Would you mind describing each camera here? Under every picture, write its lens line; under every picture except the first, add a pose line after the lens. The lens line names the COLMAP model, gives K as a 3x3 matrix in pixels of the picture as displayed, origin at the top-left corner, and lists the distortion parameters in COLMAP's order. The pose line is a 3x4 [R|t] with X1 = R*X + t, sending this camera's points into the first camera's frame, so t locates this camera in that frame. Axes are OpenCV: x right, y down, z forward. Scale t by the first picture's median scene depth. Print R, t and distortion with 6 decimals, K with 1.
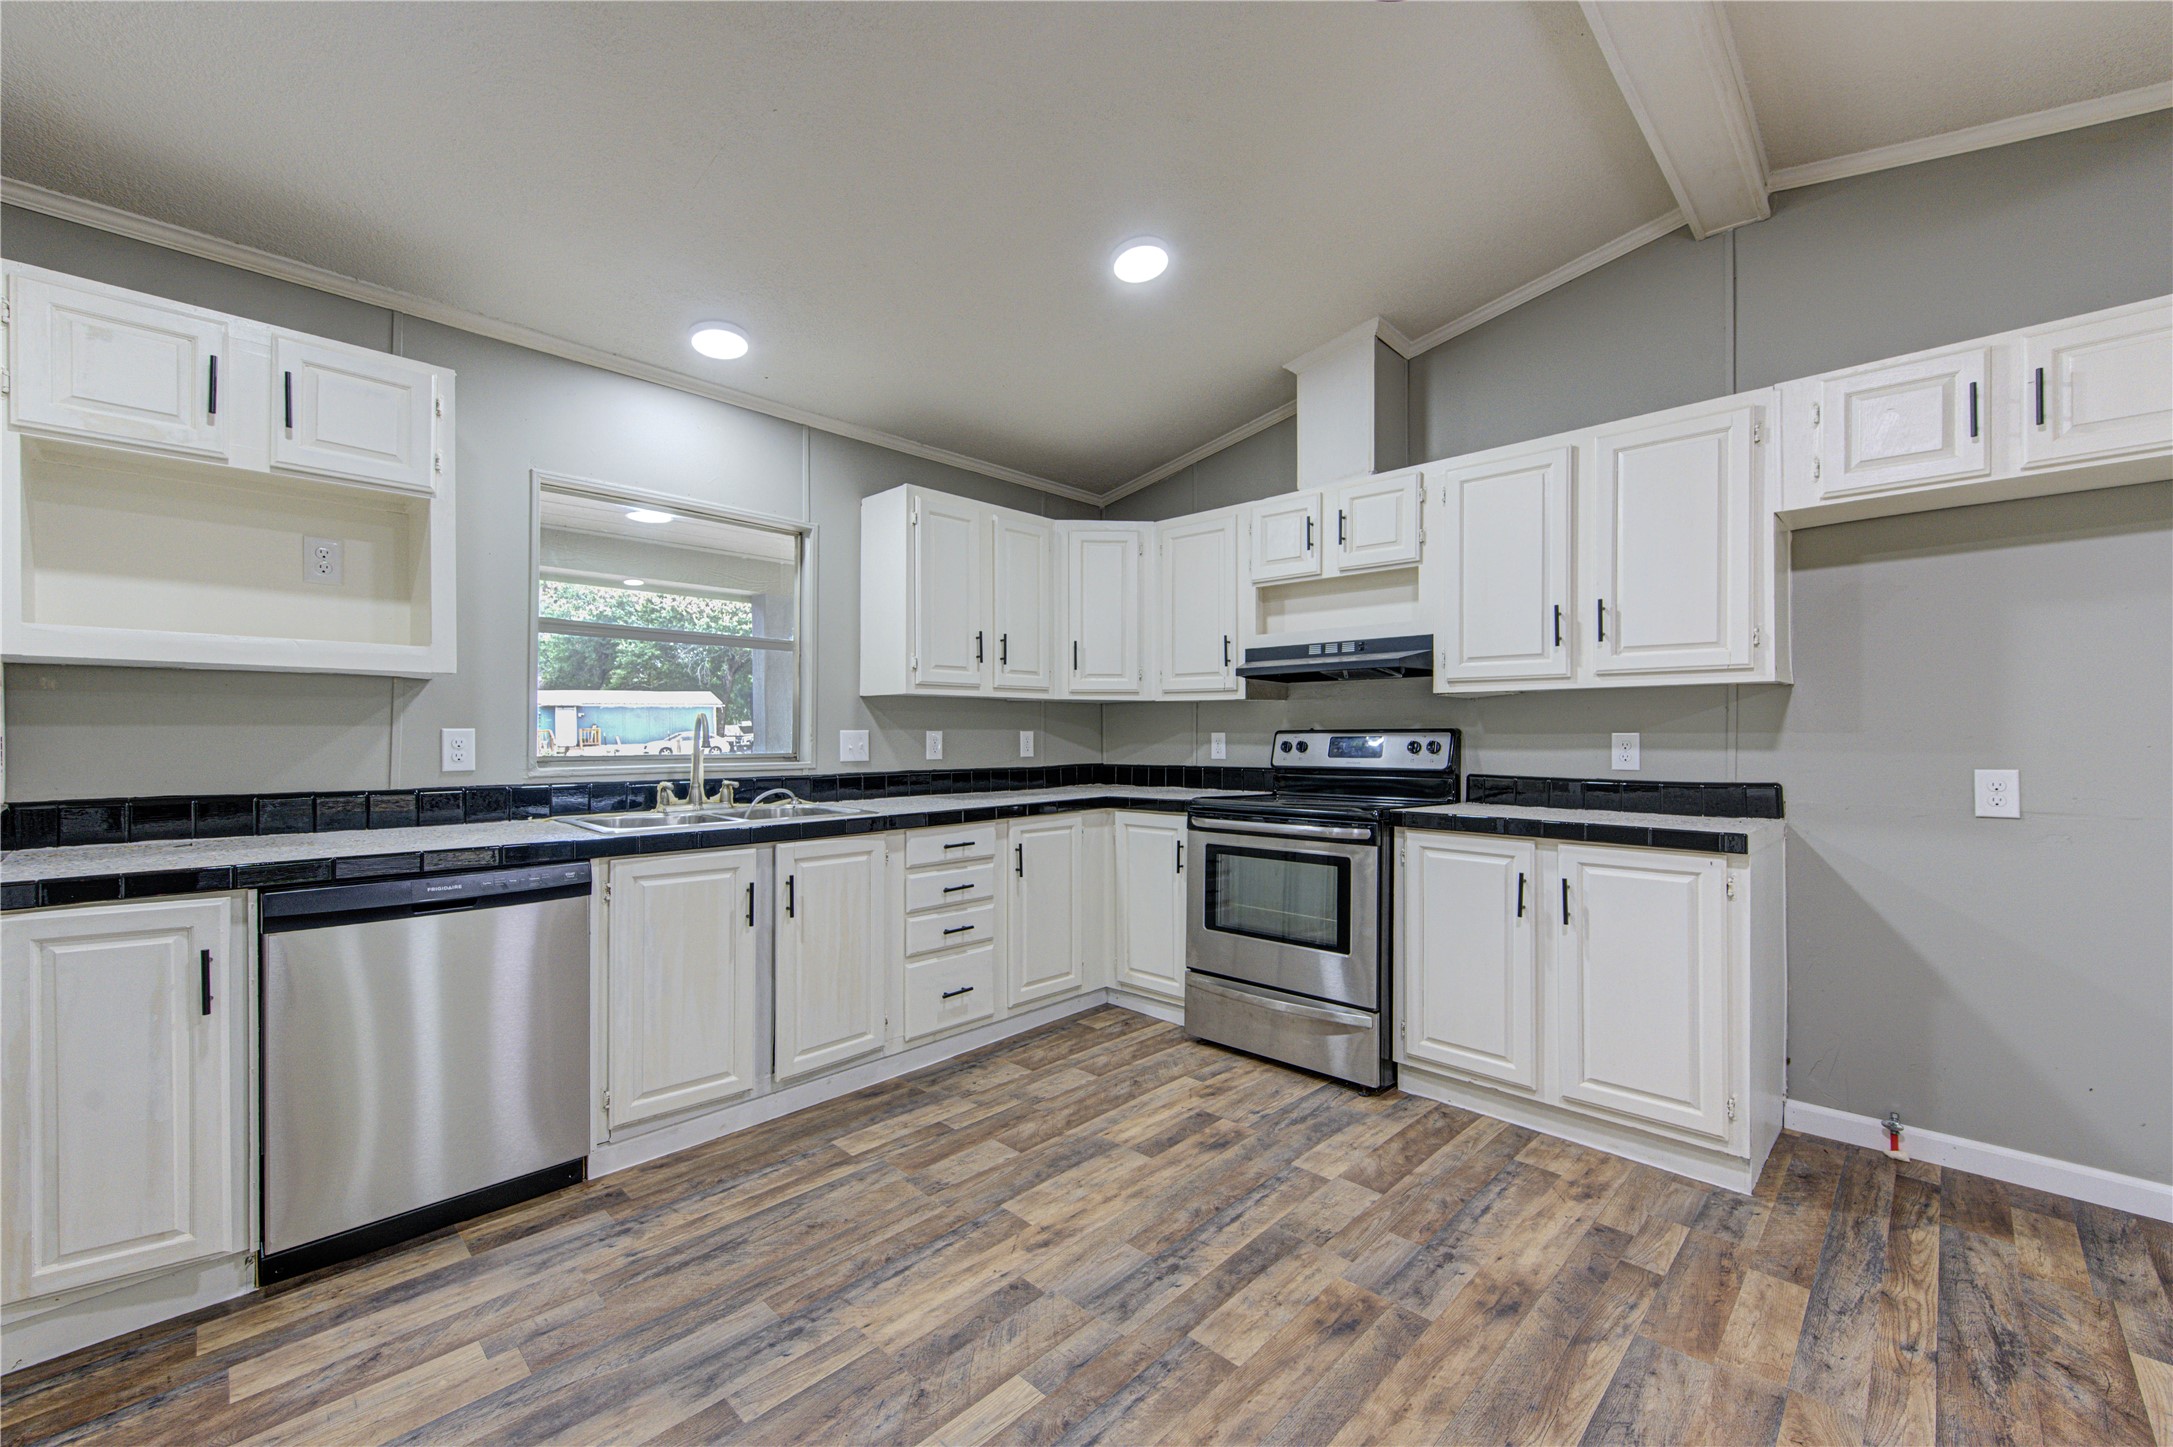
lens RADIAL K [[870.5, 0, 1122.0], [0, 870.5, 731.1], [0, 0, 1]] dist [0.004542, -0.000384]
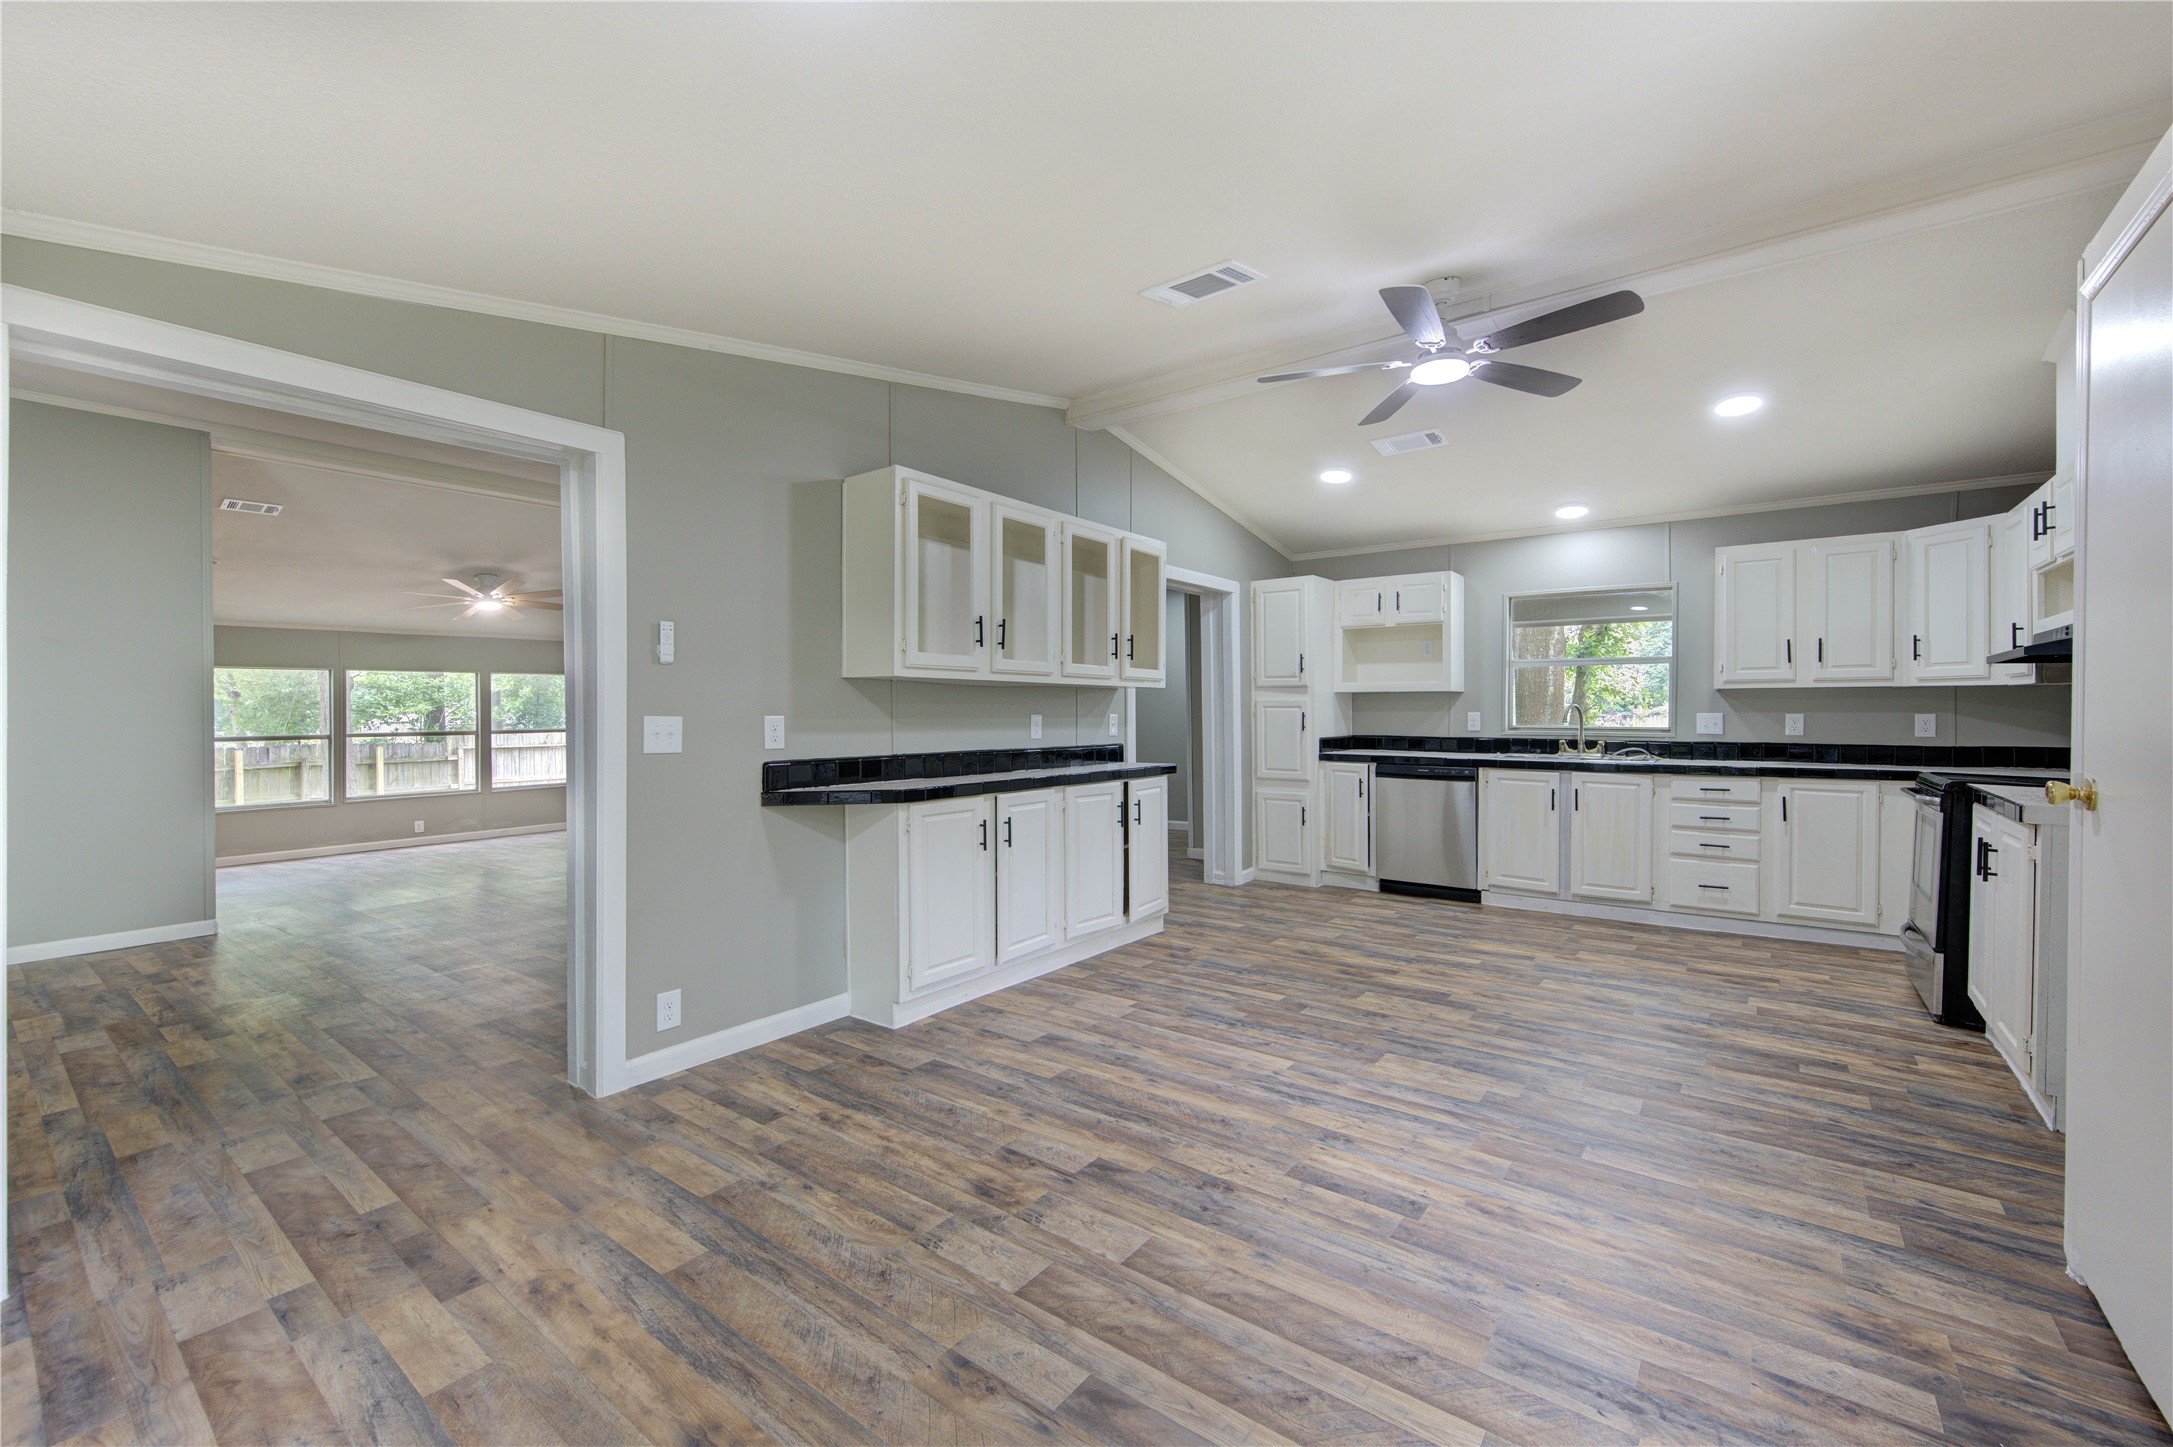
lens RADIAL K [[870.5, 0, 1056.7], [0, 870.5, 718.1], [0, 0, 1]] dist [0.004542, -0.000384]
pose [[0.073412, 0.004801, -0.997290, 1.229533], [-0.001784, 0.999987, 0.004683, 0.003356], [0.997300, 0.001436, 0.073419, -0.240975]]
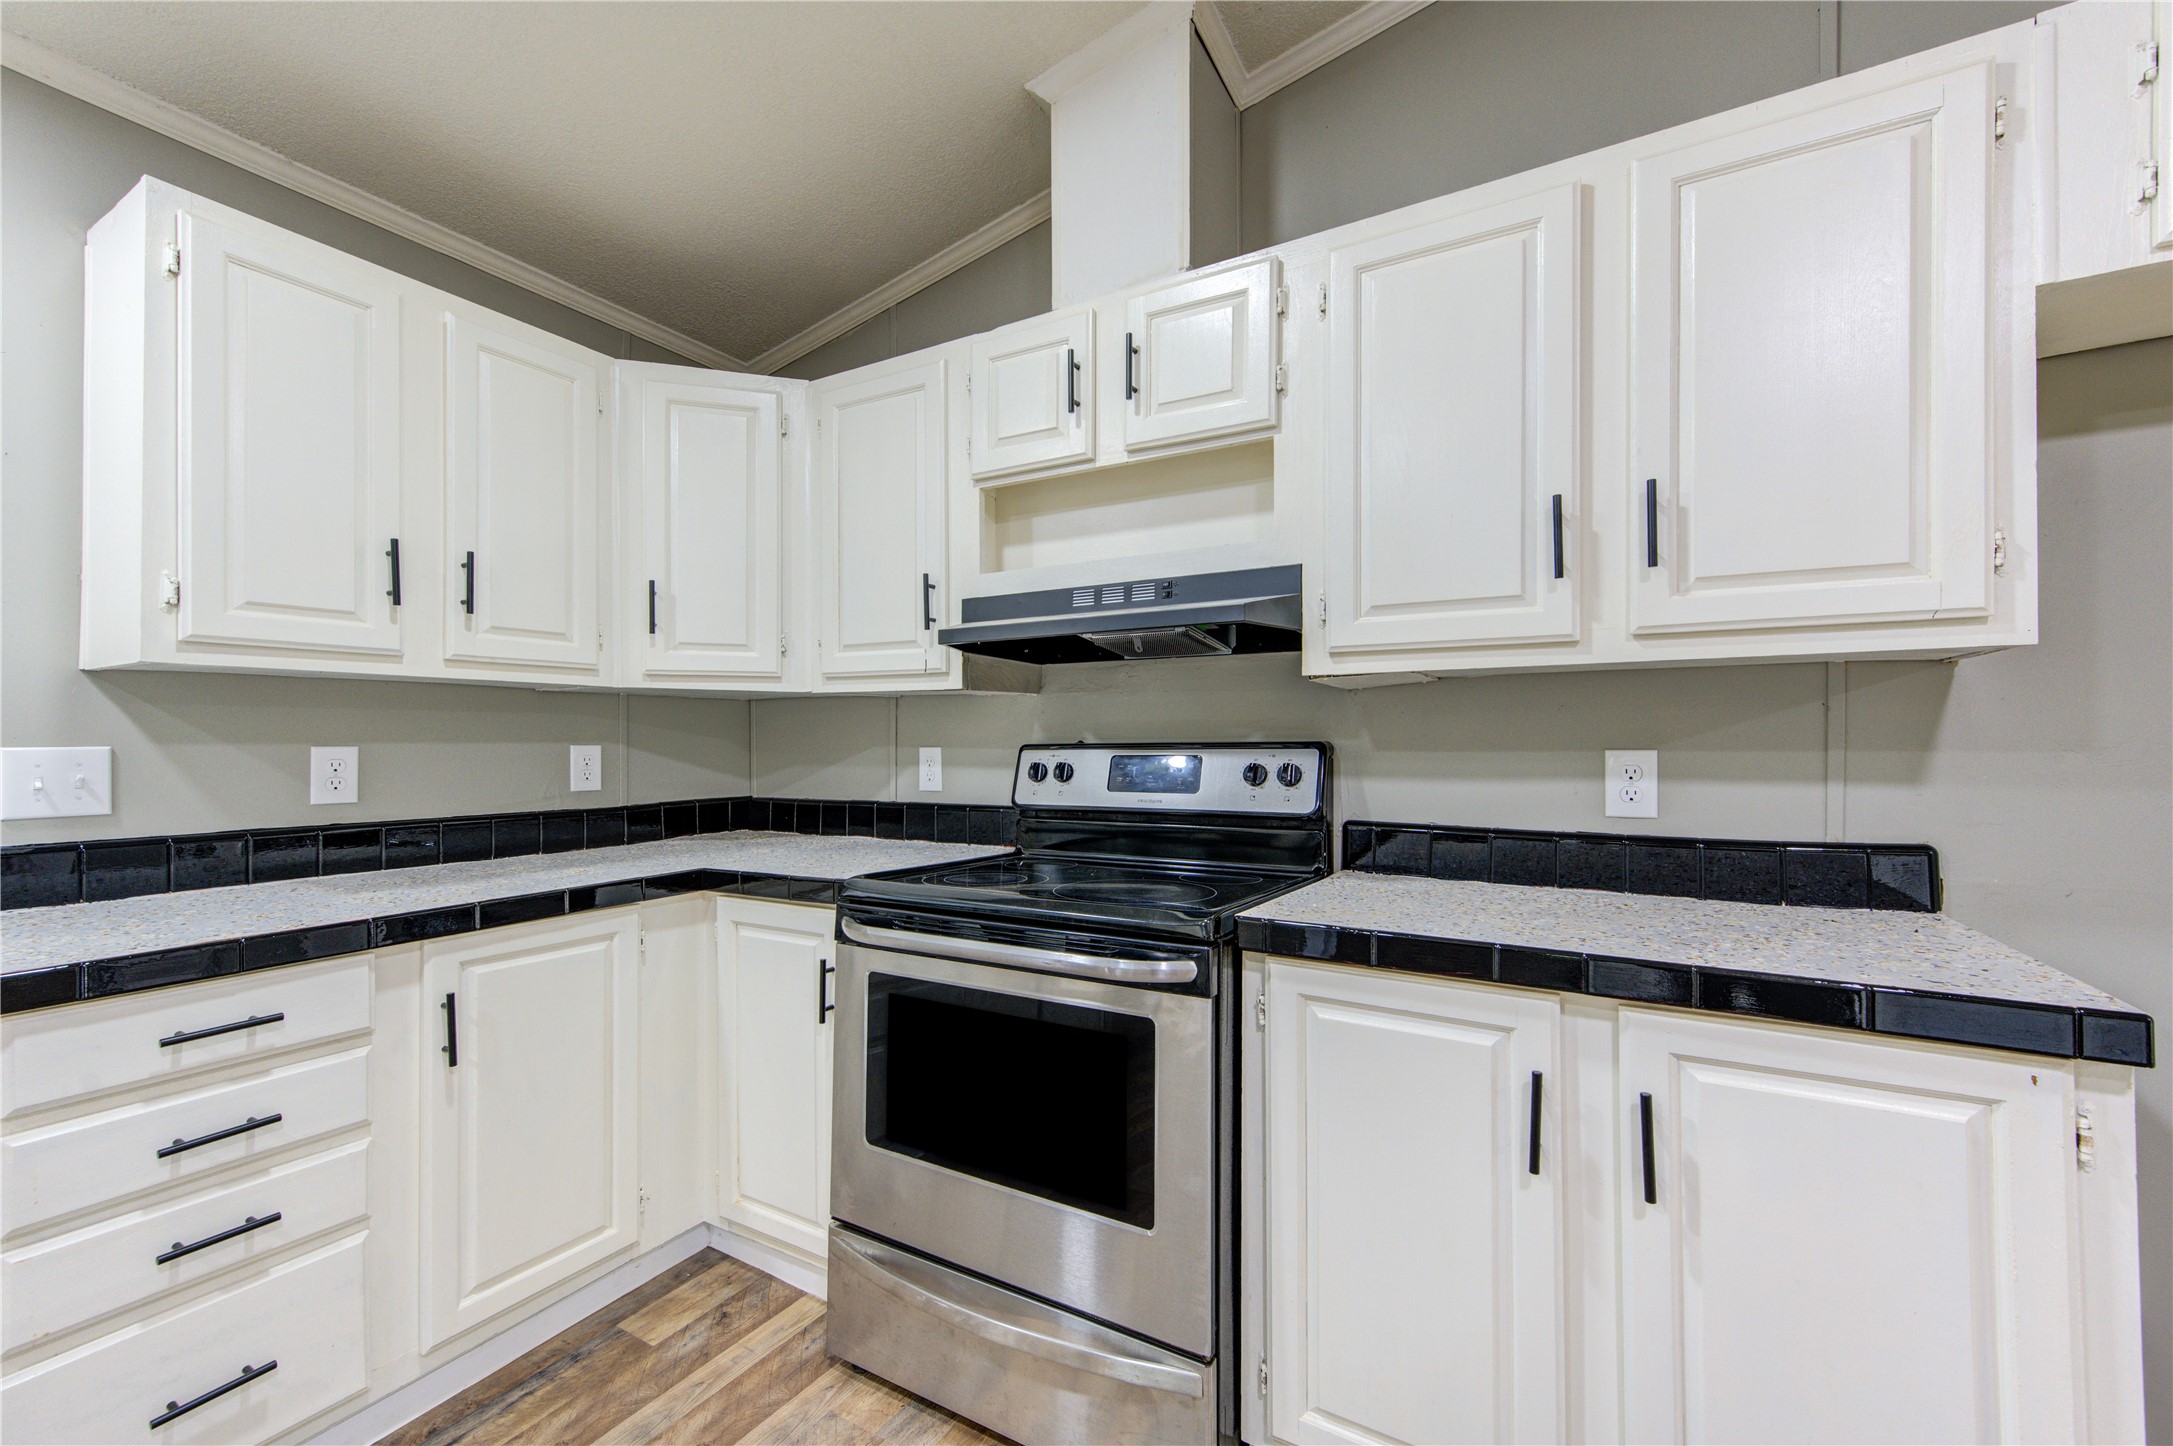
lens RADIAL K [[866.9, 0, 1107.8], [0, 866.9, 729.1], [0, 0, 1]] dist [0.011733, -0.001925]
pose [[0.971885, 0.004109, 0.235422, 0.116557], [-0.001073, 0.999915, -0.013022, -0.003981], [-0.235455, 0.012403, 0.971806, 0.504114]]
